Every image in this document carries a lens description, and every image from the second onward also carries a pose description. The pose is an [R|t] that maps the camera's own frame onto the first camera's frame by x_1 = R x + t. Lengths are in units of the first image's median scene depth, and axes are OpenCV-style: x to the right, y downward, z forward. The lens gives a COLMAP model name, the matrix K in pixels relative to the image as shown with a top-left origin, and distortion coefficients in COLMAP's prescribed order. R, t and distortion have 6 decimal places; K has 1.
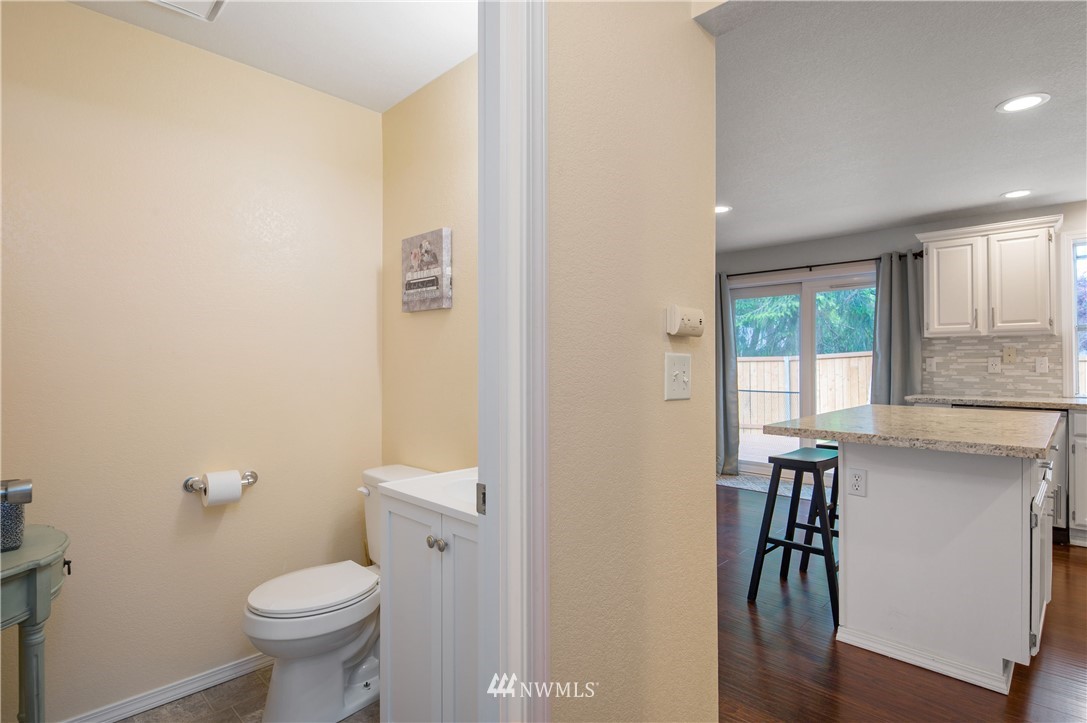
lens RADIAL K [[545.5, 0, 542.8], [0, 545.5, 362.1], [0, 0, 1]] dist [0.003438, 0.000257]
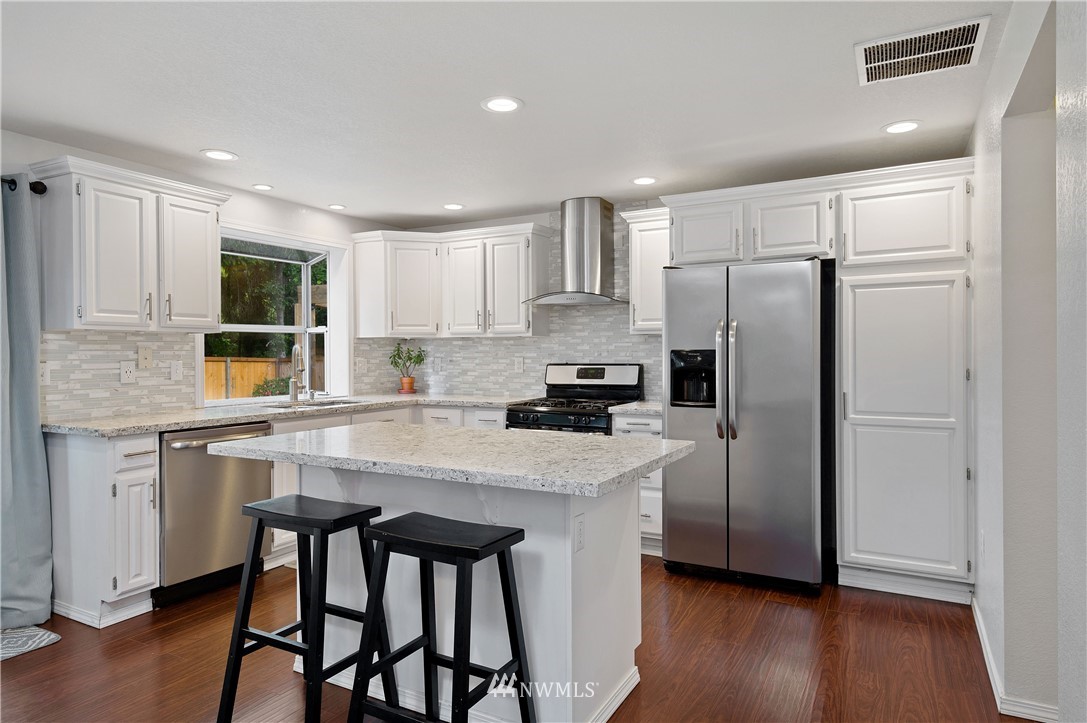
lens RADIAL K [[647.5, 0, 538.4], [0, 647.5, 354.0], [0, 0, 1]] dist [0.018774, 0.004946]
pose [[-0.266212, 0.000321, 0.963914, -0.146956], [0.003334, 0.999994, 0.000588, -0.017285], [-0.963909, 0.003371, -0.266212, 0.718211]]
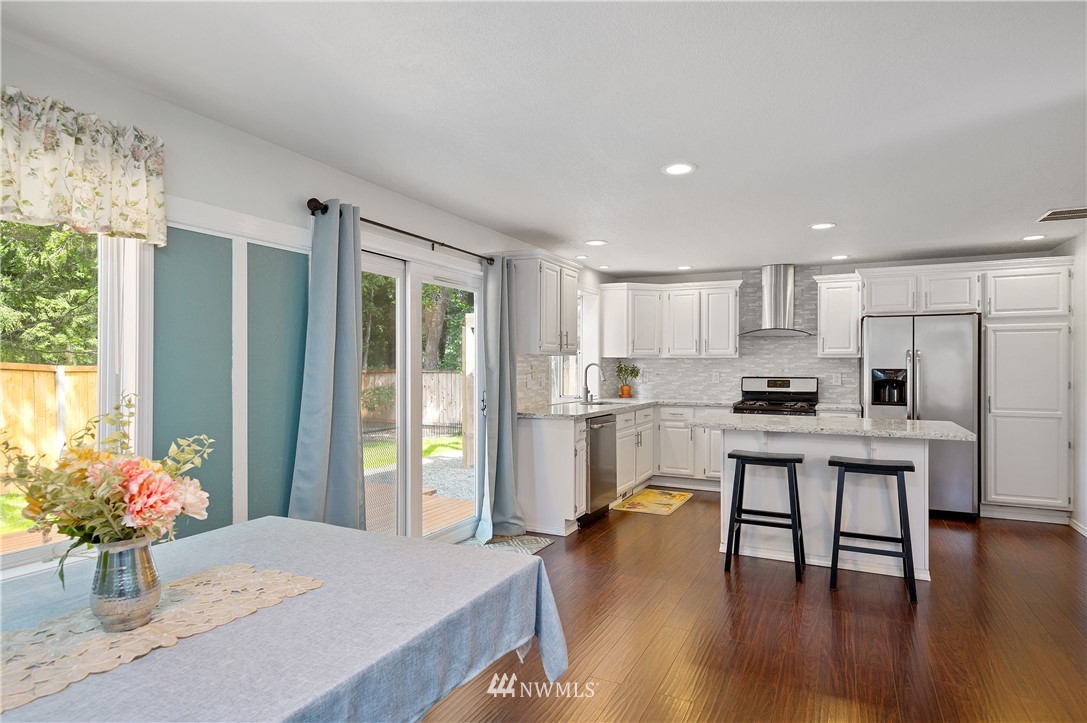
lens RADIAL K [[598.5, 0, 542.2], [0, 598.5, 361.8], [0, 0, 1]] dist [0.003657, -0.001088]
pose [[-0.307399, 0.006333, 0.951560, -0.261091], [-0.003479, 0.999964, -0.007779, -0.021434], [-0.951574, -0.005702, -0.307366, 1.101388]]
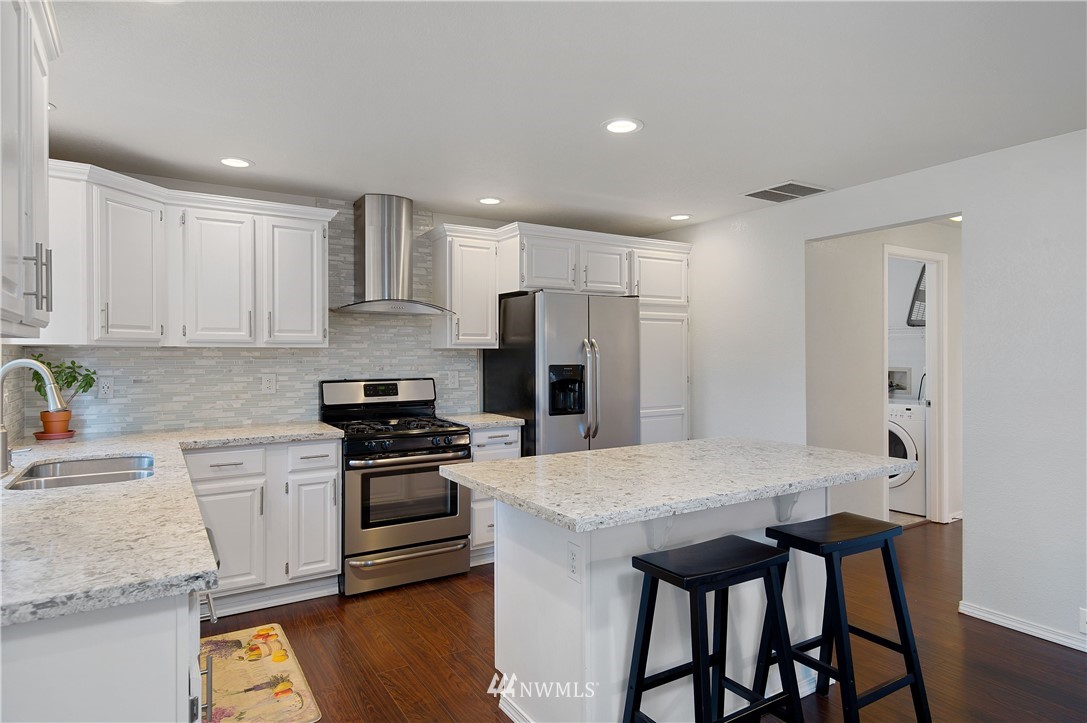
lens RADIAL K [[625.6, 0, 550.1], [0, 625.6, 356.9], [0, 0, 1]] dist [0.014901, -0.003284]
pose [[-0.973355, 0.003097, 0.229280, 0.197700], [0.003422, 0.999994, 0.001018, -0.027546], [-0.229276, 0.001776, -0.973360, 1.019390]]
